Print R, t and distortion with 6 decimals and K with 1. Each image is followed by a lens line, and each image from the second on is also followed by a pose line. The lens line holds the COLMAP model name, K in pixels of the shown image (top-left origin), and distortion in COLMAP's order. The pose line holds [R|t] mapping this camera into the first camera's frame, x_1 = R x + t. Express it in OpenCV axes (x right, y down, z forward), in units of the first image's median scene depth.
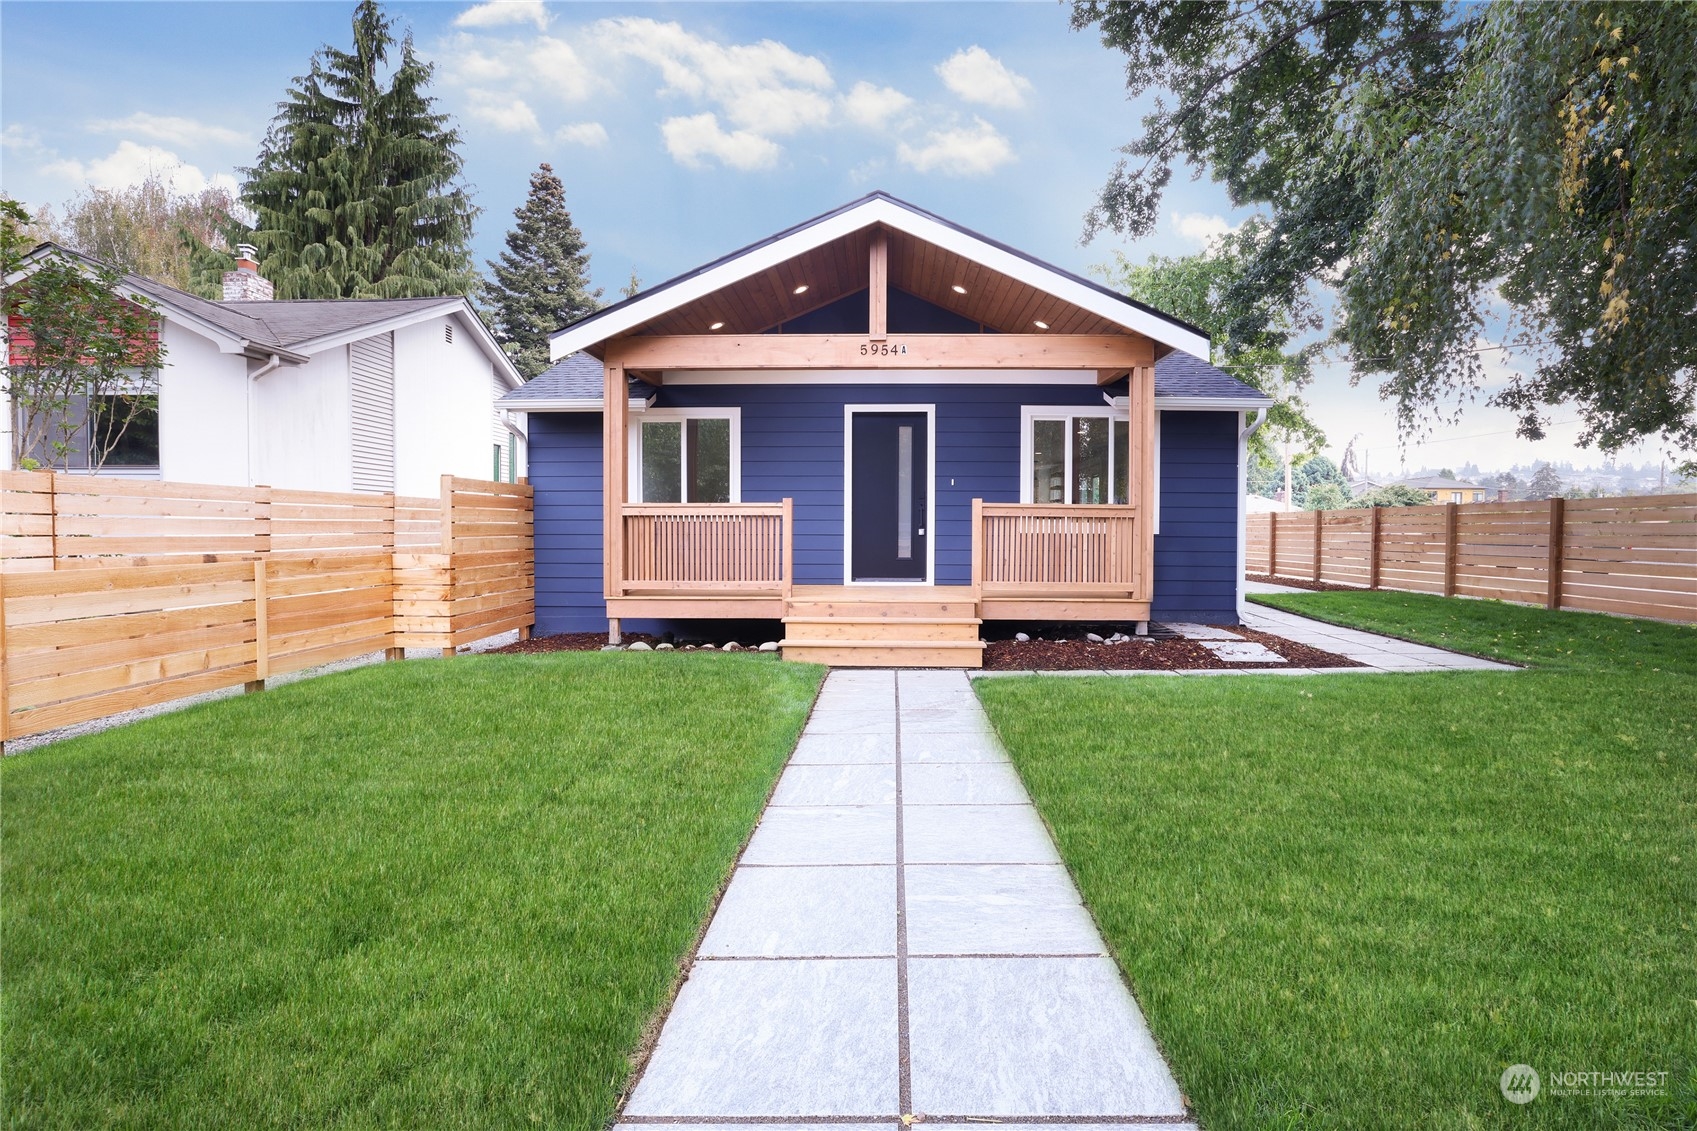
lens RADIAL K [[751.9, 0, 903.0], [0, 751.9, 535.3], [0, 0, 1]] dist [-0.014334, 0.000834]
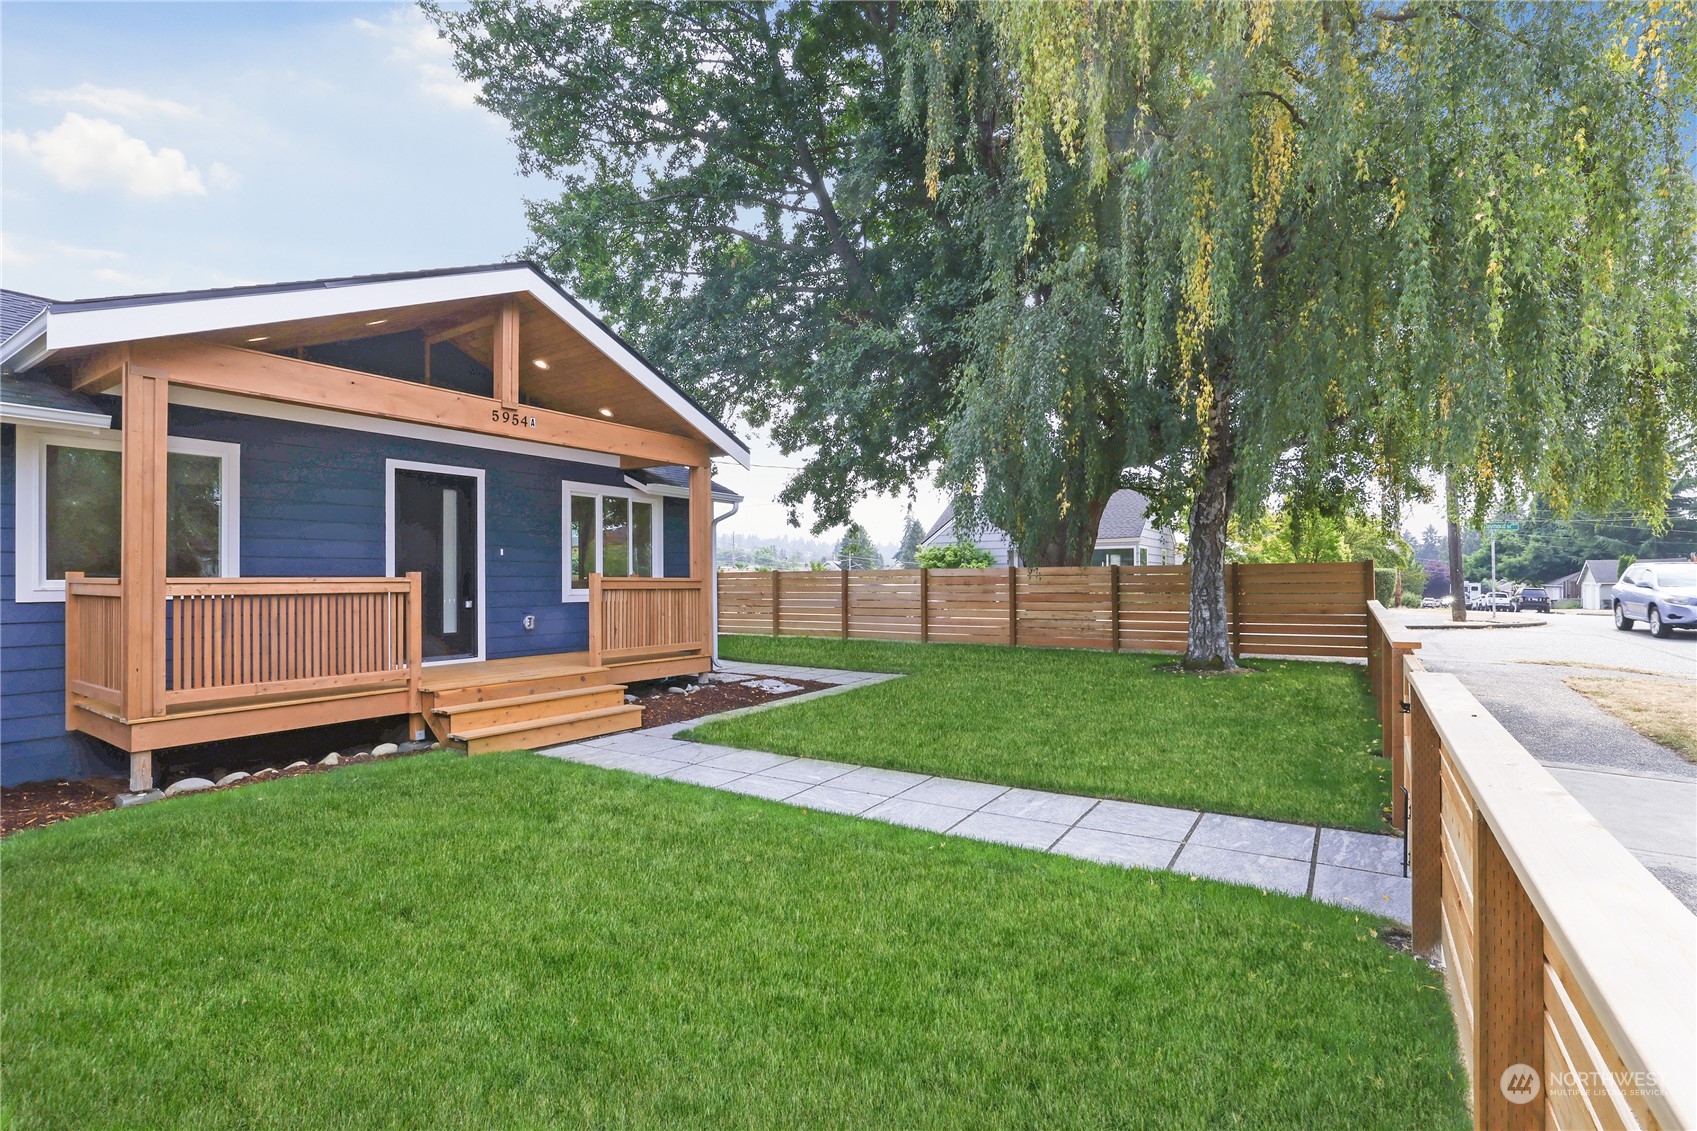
lens RADIAL K [[751.9, 0, 853.9], [0, 751.9, 573.5], [0, 0, 1]] dist [-0.014334, 0.000834]
pose [[0.568801, 0.000992, 0.822475, -0.478185], [0.015035, 0.999820, -0.011603, -0.025429], [-0.822338, 0.018965, 0.568683, 0.080037]]
